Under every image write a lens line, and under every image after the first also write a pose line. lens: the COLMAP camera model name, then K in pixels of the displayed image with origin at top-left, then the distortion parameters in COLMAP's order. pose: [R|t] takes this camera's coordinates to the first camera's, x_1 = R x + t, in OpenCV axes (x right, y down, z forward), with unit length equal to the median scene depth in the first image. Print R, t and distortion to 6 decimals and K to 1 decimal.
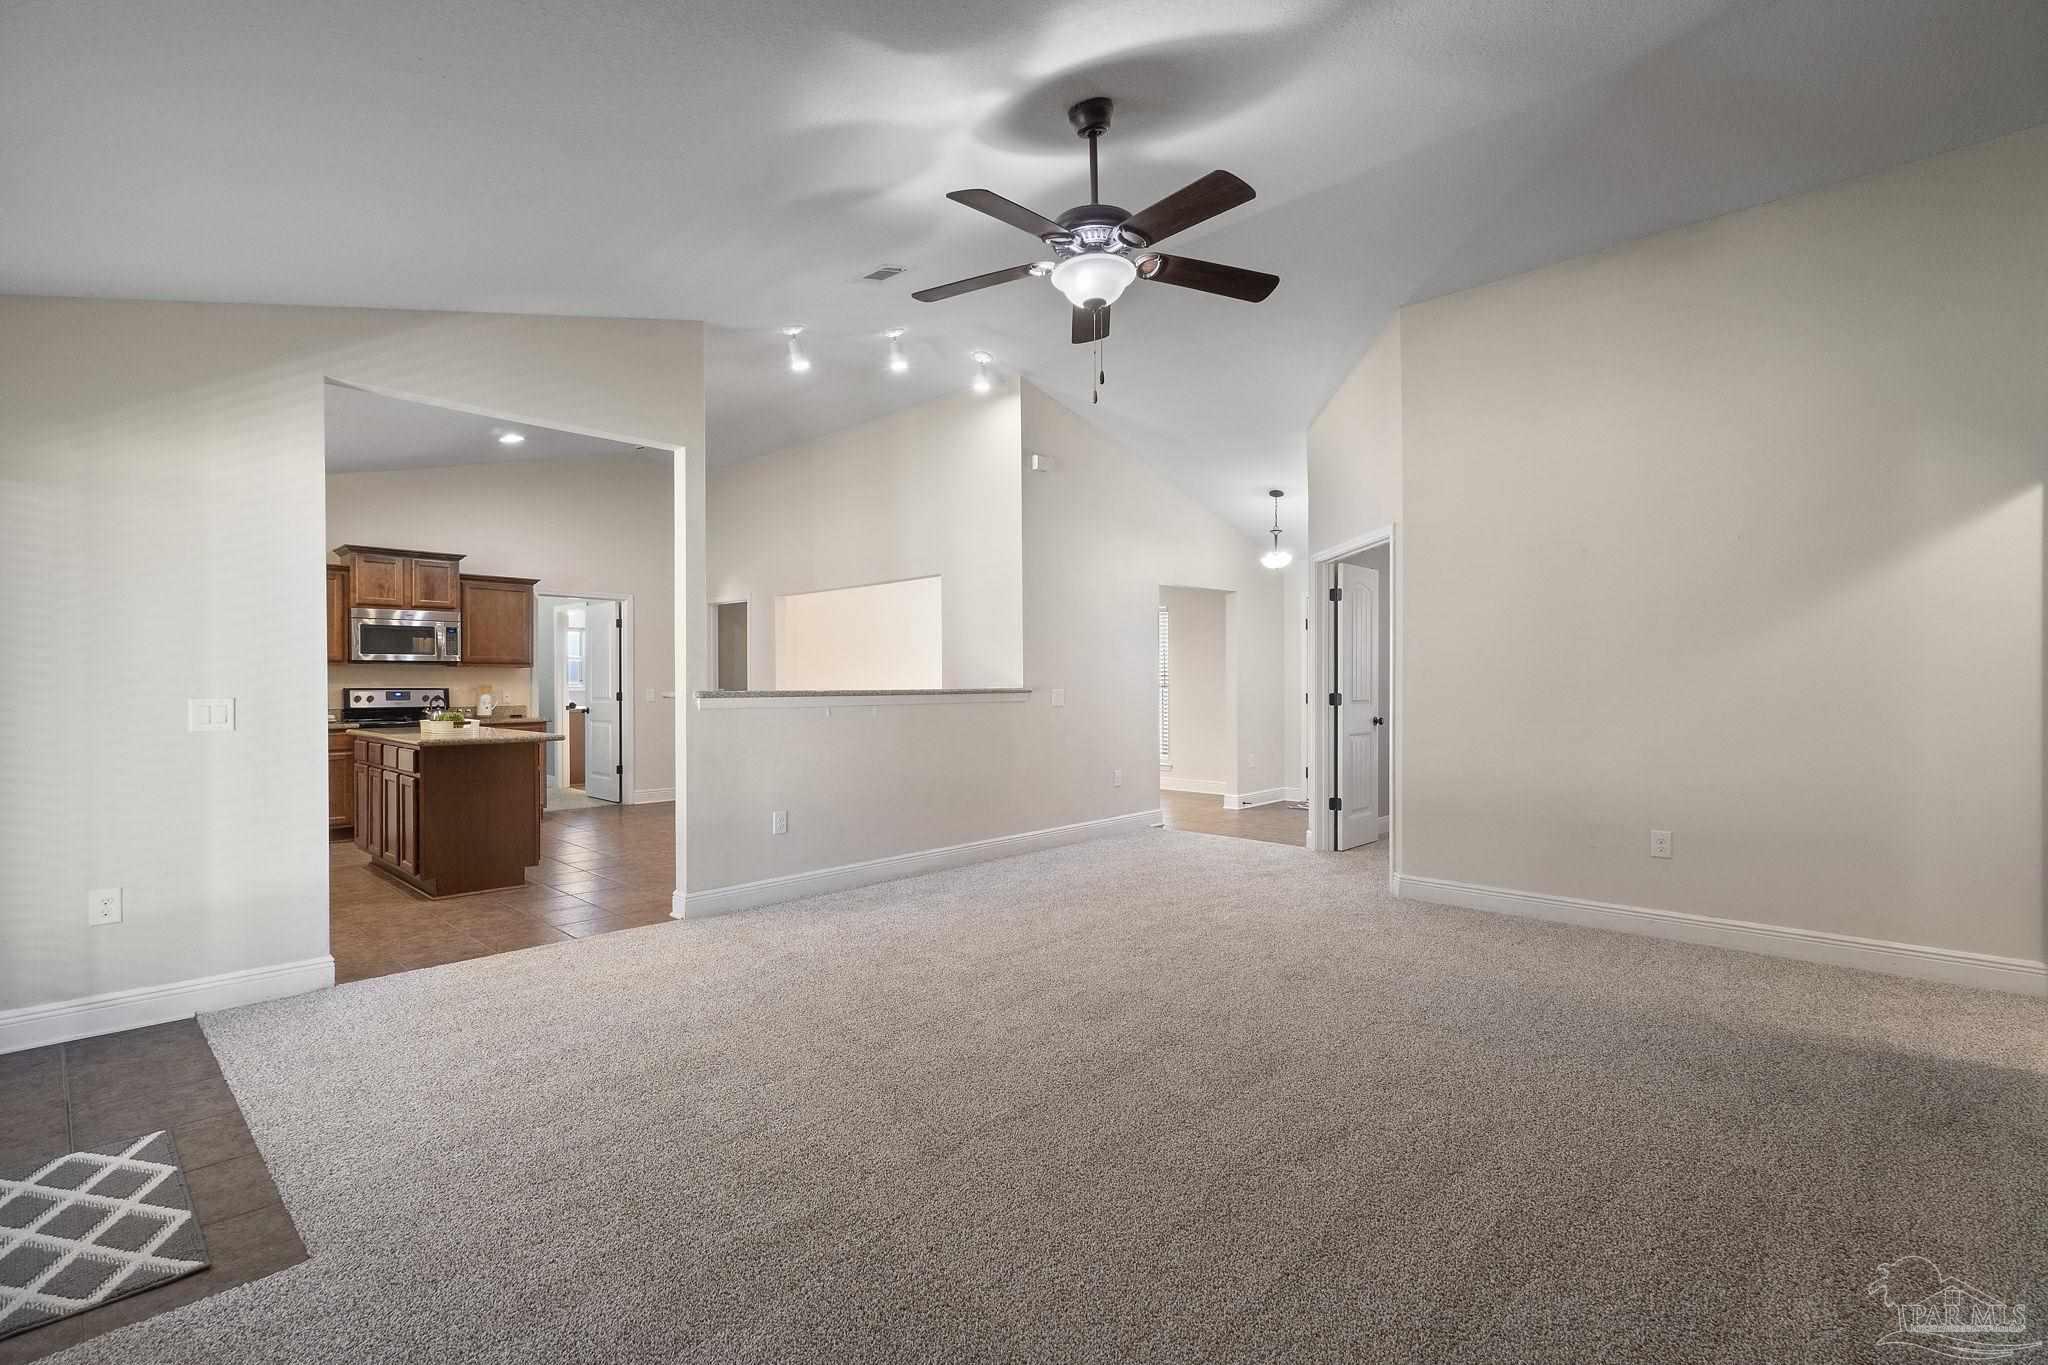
lens RADIAL K [[907.3, 0, 1024.7], [0, 907.3, 686.5], [0, 0, 1]] dist [0.000306, -0.000036]
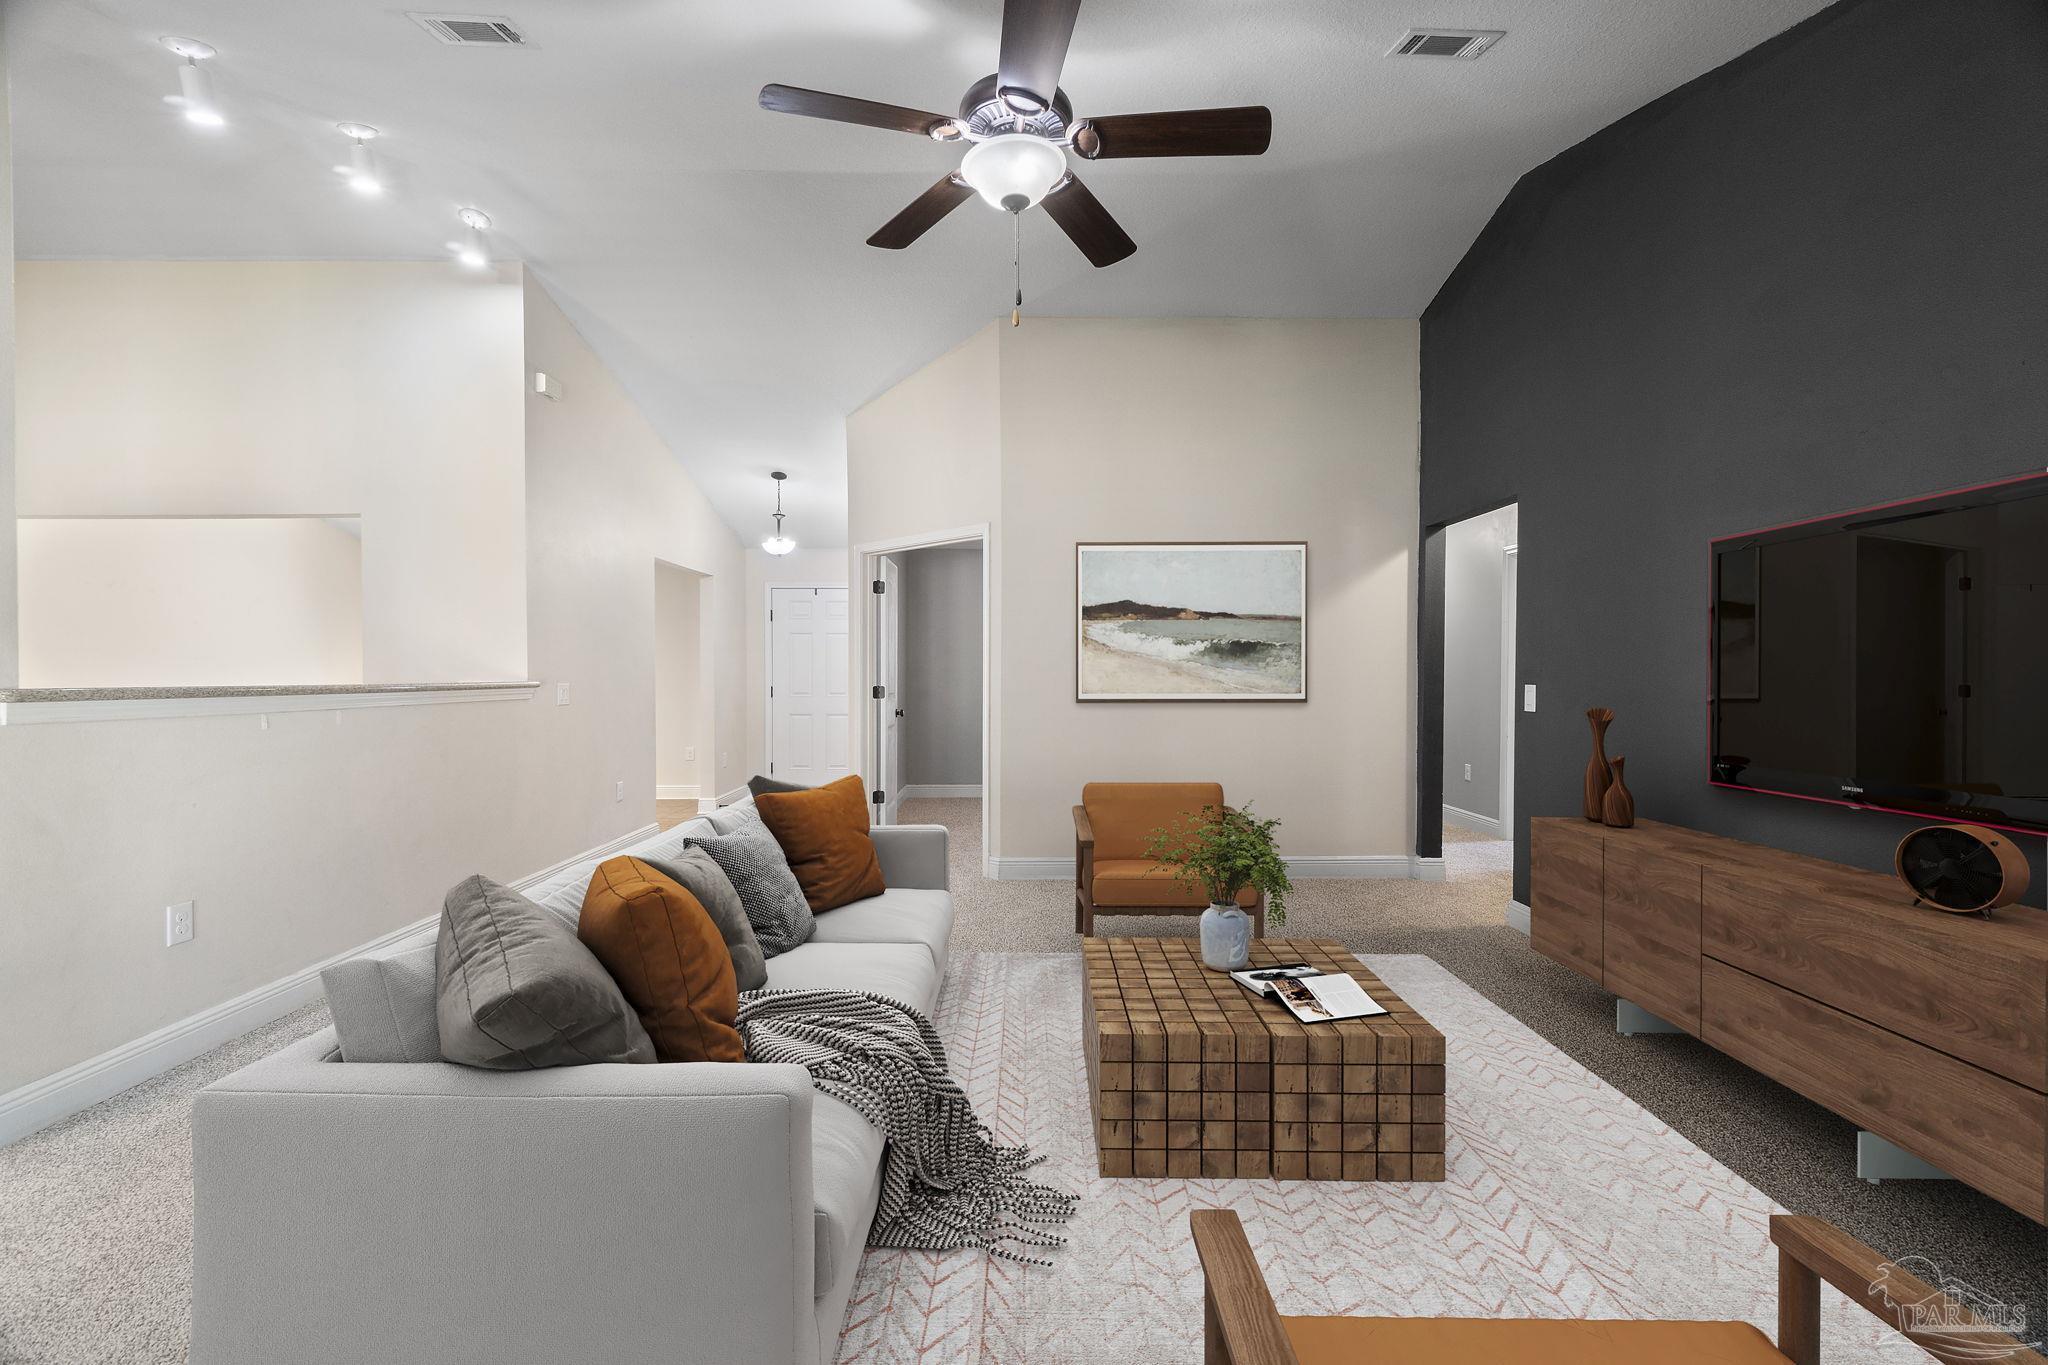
lens RADIAL K [[874.0, 0, 1024.0], [0, 874.0, 682.5], [0, 0, 1]] dist [-0.003195, -0.000888]
pose [[0.718101, -0.004318, 0.695926, -0.209292], [0.002292, 0.999990, 0.003840, 0.000076], [-0.695935, -0.001162, 0.718103, 0.201133]]
